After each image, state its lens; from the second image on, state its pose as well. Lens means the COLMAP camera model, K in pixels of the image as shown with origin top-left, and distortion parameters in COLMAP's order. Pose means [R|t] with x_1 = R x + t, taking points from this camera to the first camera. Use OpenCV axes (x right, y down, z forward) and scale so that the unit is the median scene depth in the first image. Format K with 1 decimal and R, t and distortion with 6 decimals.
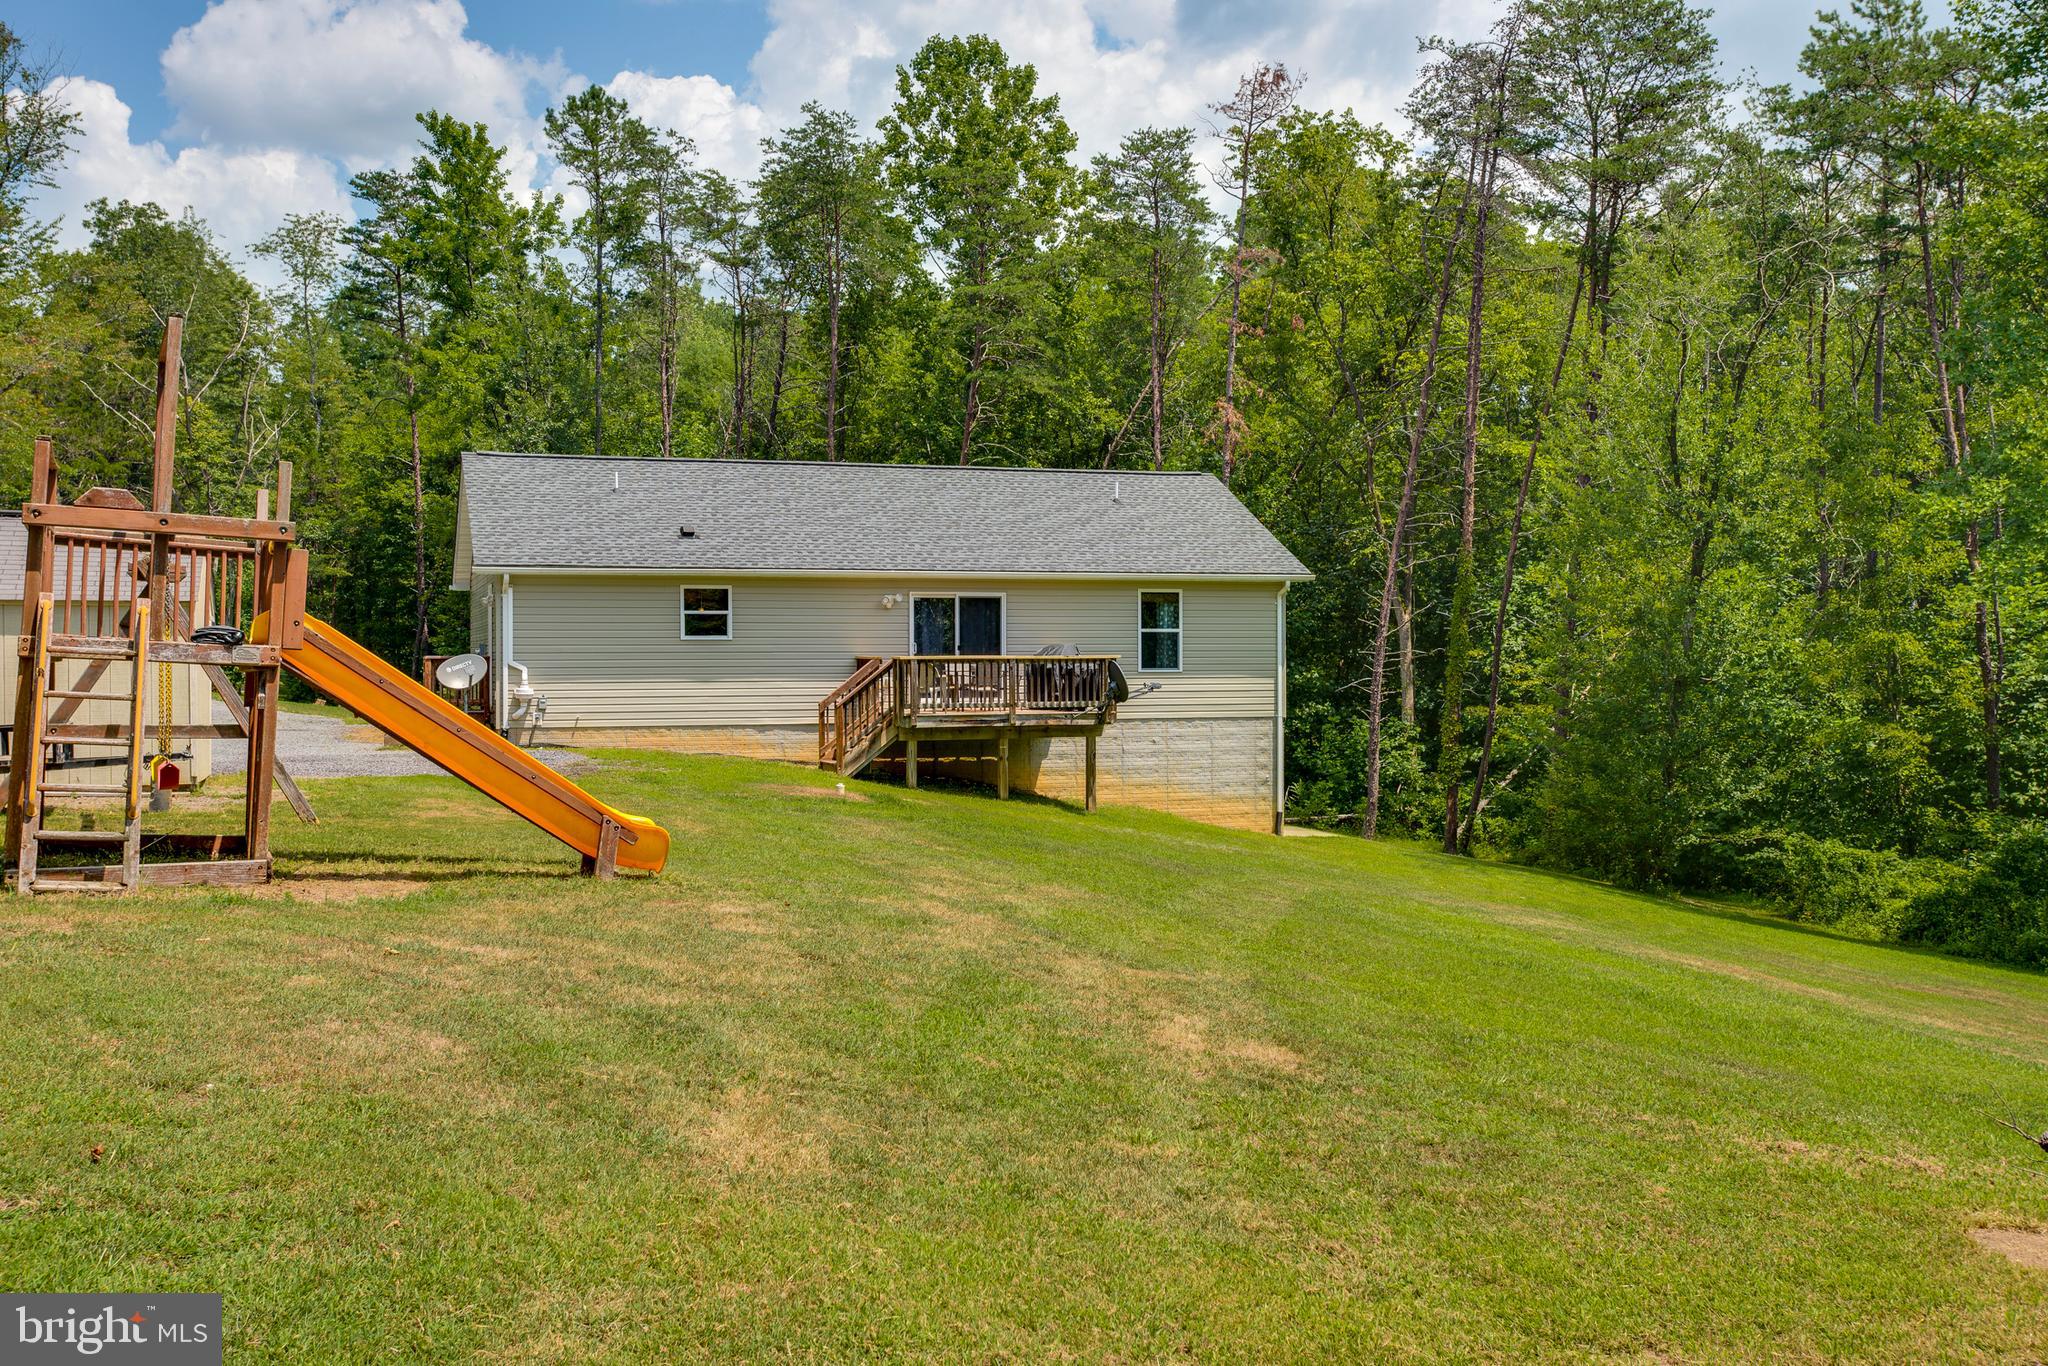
lens RADIAL K [[1922.4, 0, 1024.0], [0, 1922.4, 683.0], [0, 0, 1]] dist [-0.017408, 0.149621]
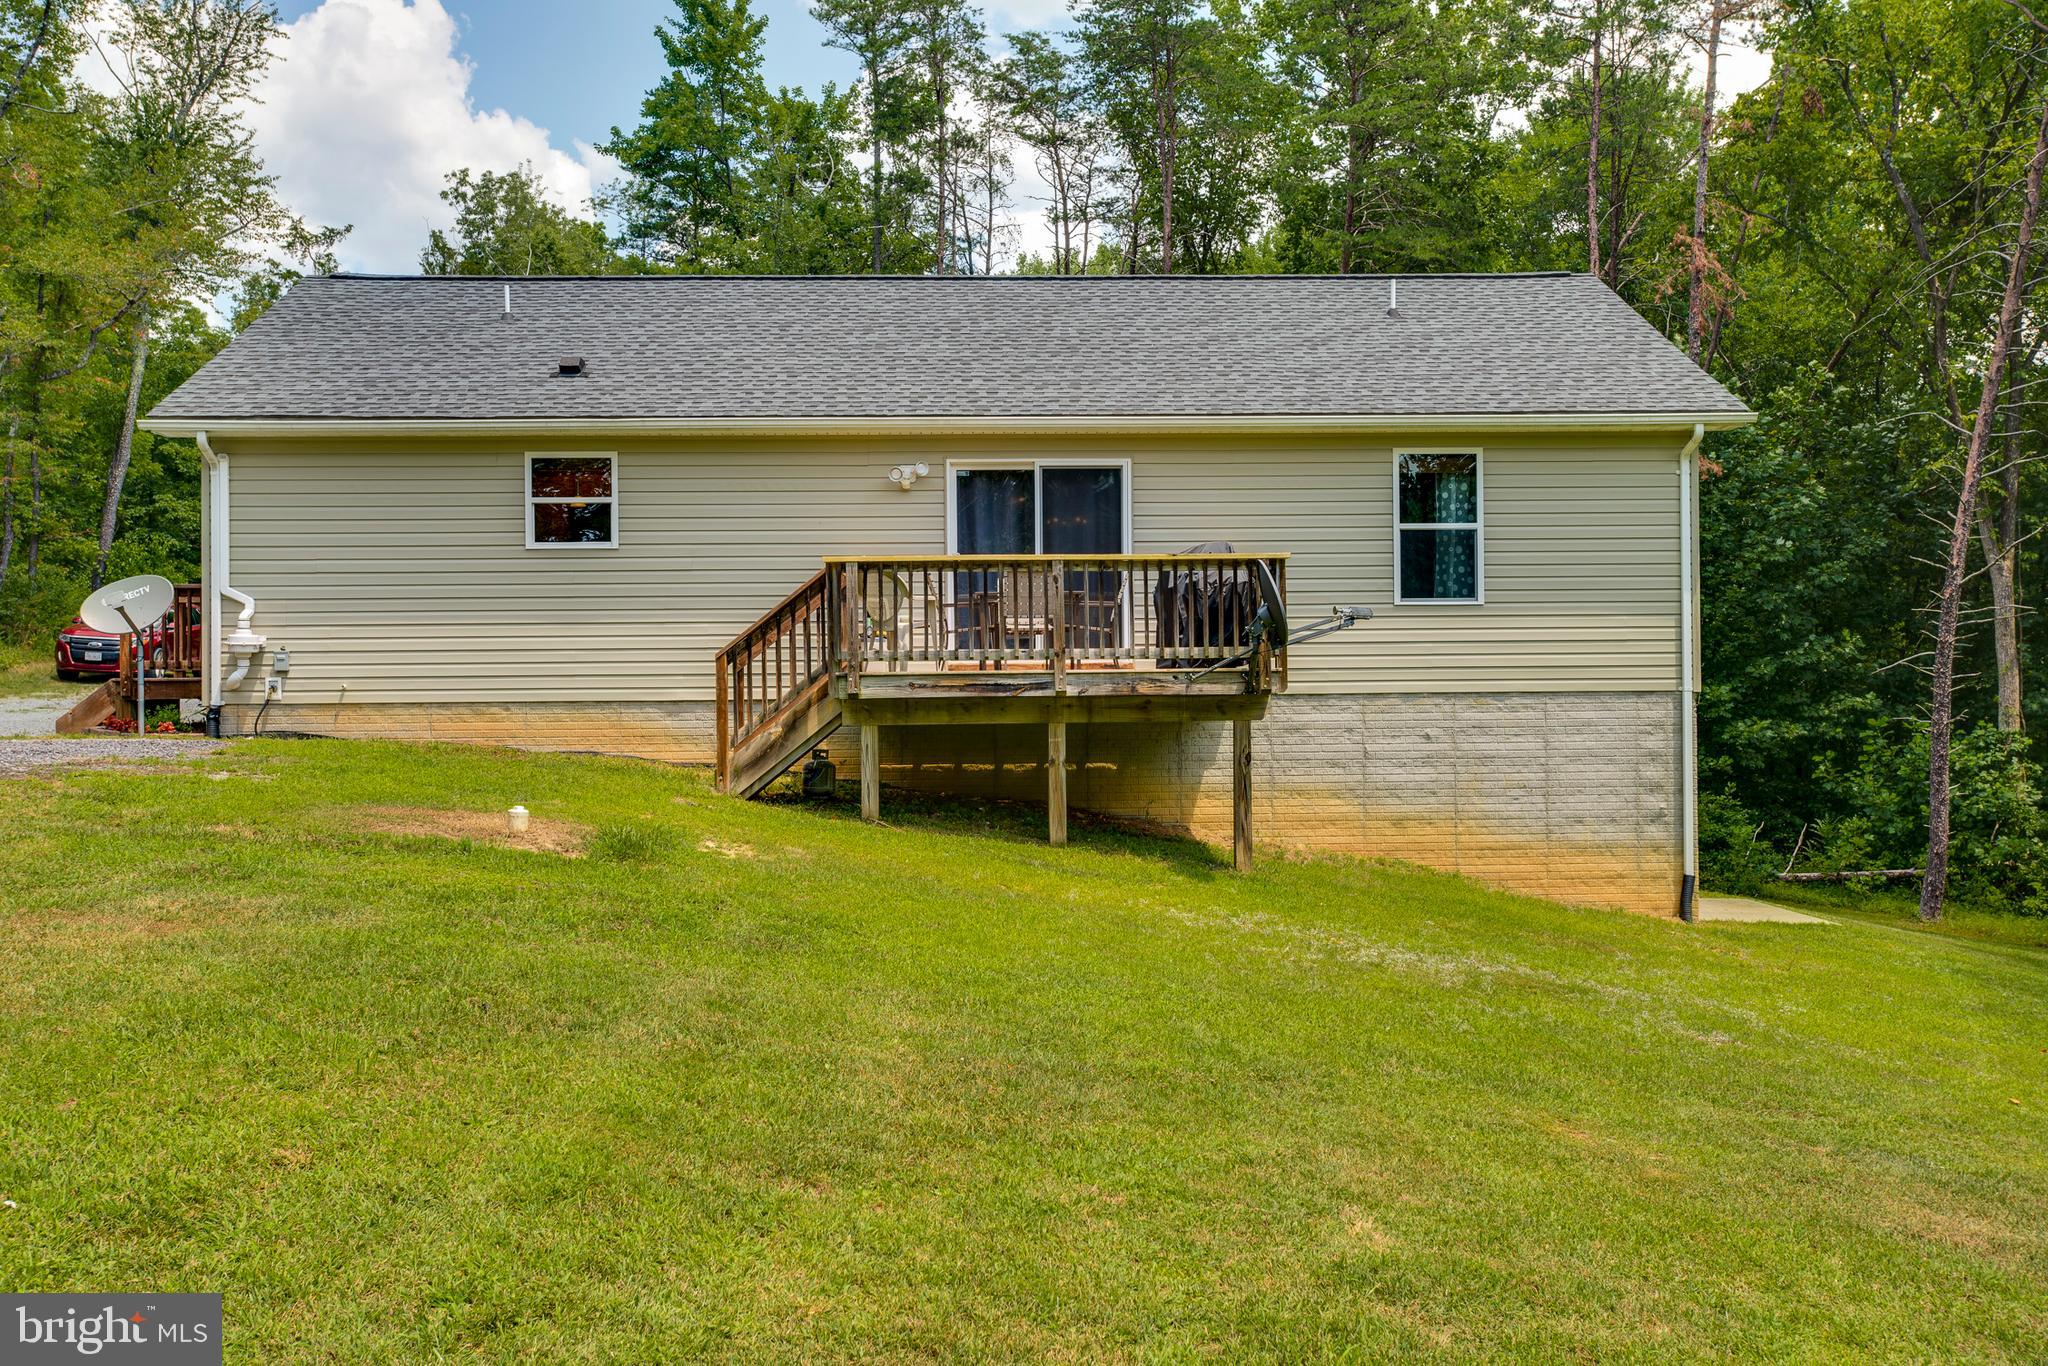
lens RADIAL K [[1922.4, 0, 1024.0], [0, 1922.4, 683.0], [0, 0, 1]] dist [-0.017408, 0.149621]
pose [[0.957757, -0.005741, -0.287521, 0.114121], [0.001530, 0.999888, -0.014868, 0.023550], [0.287574, 0.013800, 0.957659, 0.466015]]
